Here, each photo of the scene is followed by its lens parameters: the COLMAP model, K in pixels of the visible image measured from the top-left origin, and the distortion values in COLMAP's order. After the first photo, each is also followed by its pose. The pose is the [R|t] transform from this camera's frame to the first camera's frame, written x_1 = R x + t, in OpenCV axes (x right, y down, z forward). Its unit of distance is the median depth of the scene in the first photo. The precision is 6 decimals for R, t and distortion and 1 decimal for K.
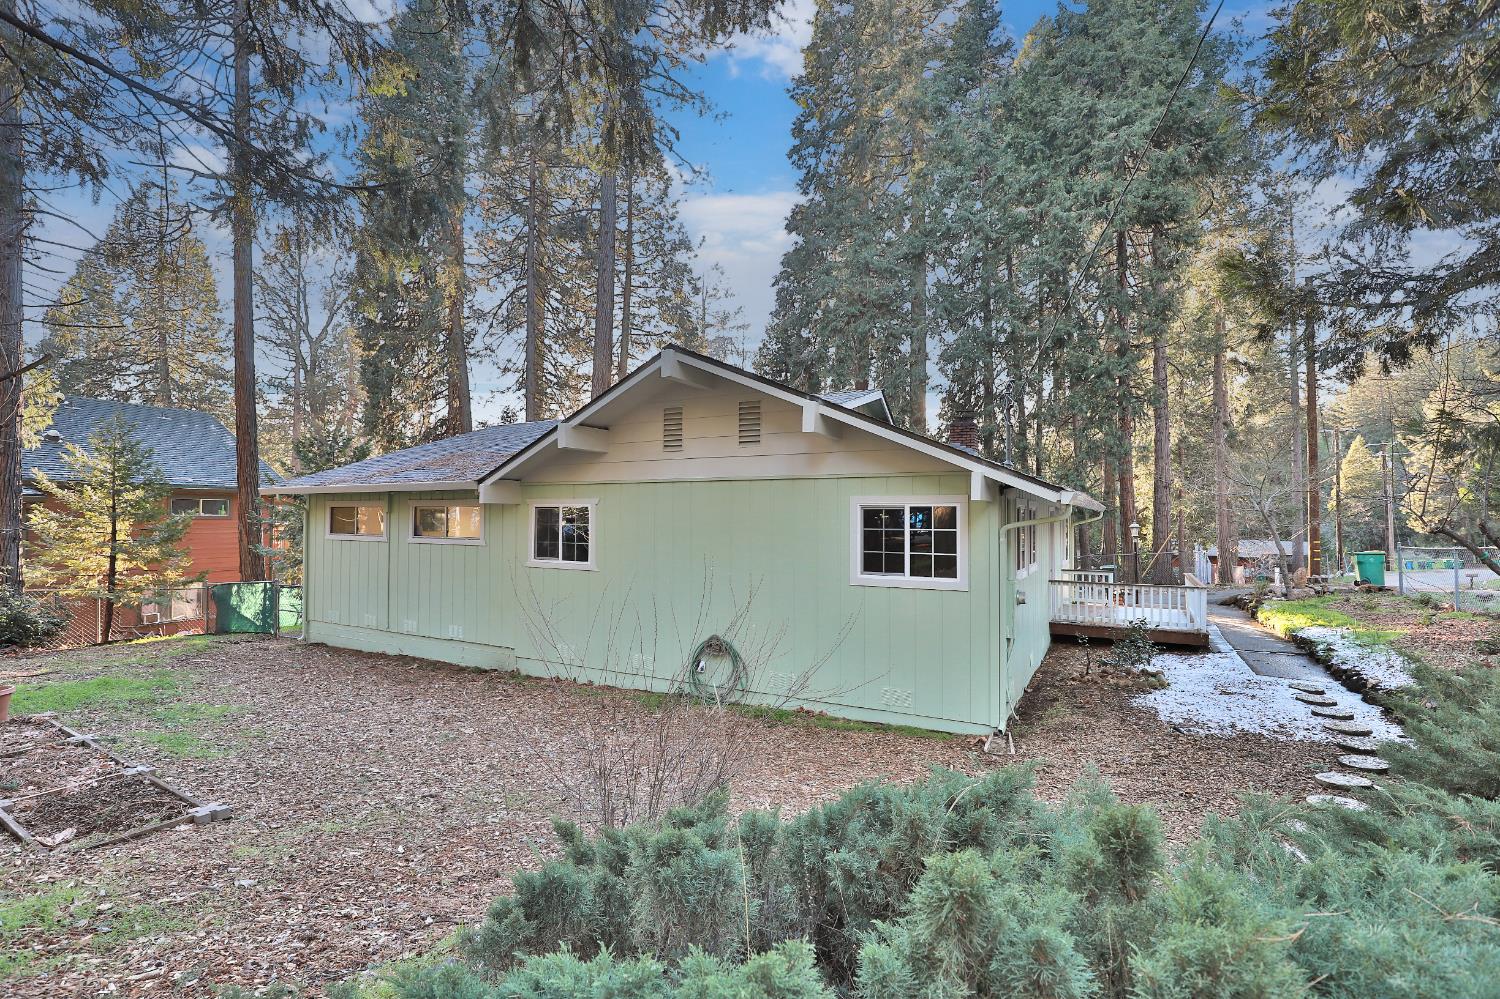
lens RADIAL K [[694.0, 0, 748.5], [0, 694.0, 501.1], [0, 0, 1]] dist [-0.034194, 0.005854]
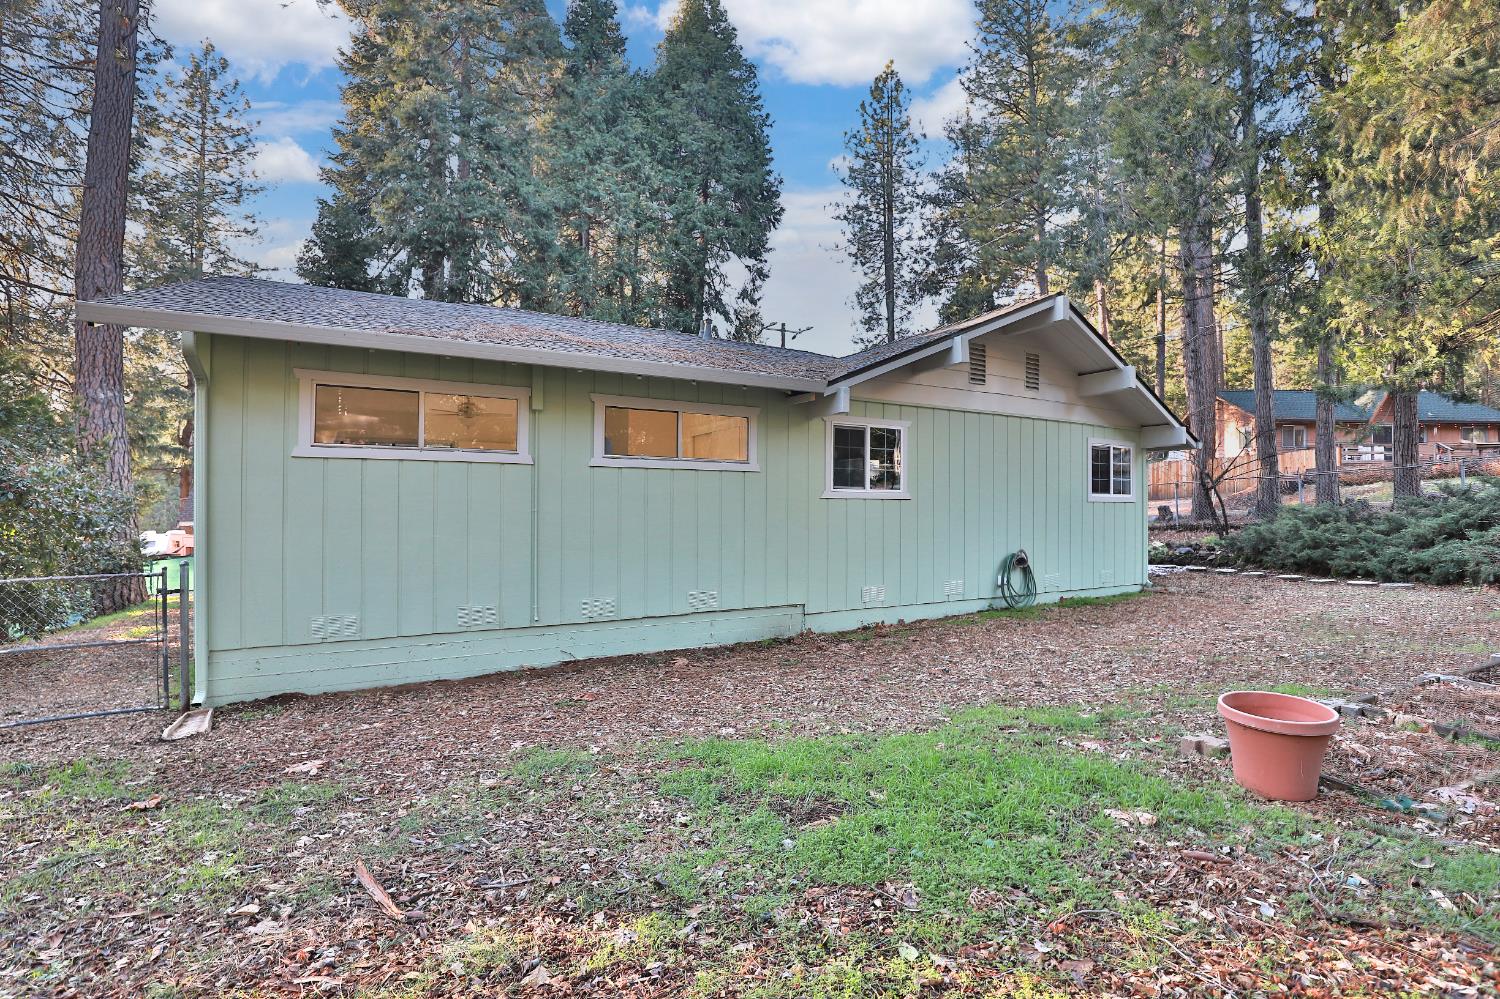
lens RADIAL K [[694.0, 0, 745.4], [0, 694.0, 504.7], [0, 0, 1]] dist [-0.034194, 0.005854]
pose [[0.528429, 0.003406, 0.848970, -1.118131], [-0.019213, 0.999784, 0.007948, 0.103814], [-0.848760, -0.020511, 0.528381, 0.693202]]
